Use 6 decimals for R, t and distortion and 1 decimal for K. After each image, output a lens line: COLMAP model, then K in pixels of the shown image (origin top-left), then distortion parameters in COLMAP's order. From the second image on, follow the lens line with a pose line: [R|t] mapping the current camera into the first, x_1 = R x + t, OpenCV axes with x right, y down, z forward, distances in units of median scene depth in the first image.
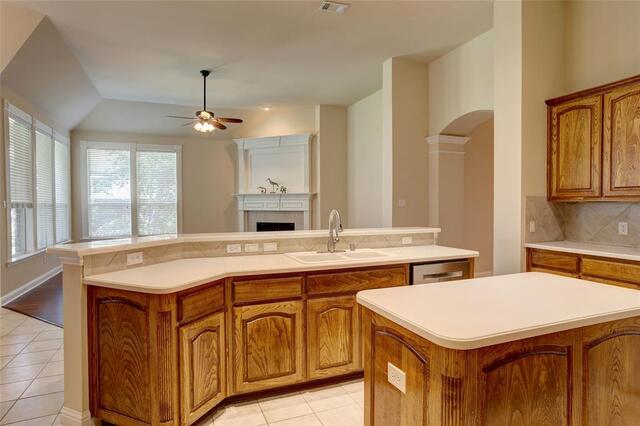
lens RADIAL K [[365.4, 0, 316.4], [0, 365.4, 210.8], [0, 0, 1]] dist [-0.055997, 0.028281]
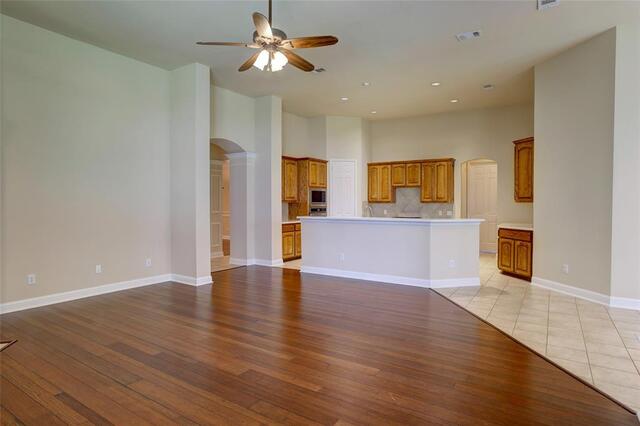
lens RADIAL K [[365.4, 0, 323.3], [0, 365.4, 211.3], [0, 0, 1]] dist [-0.055997, 0.028281]
pose [[-0.589181, -0.014128, 0.807878, -0.625071], [0.017971, 0.999371, 0.030583, -0.016411], [-0.807802, 0.032538, -0.588556, 1.003933]]
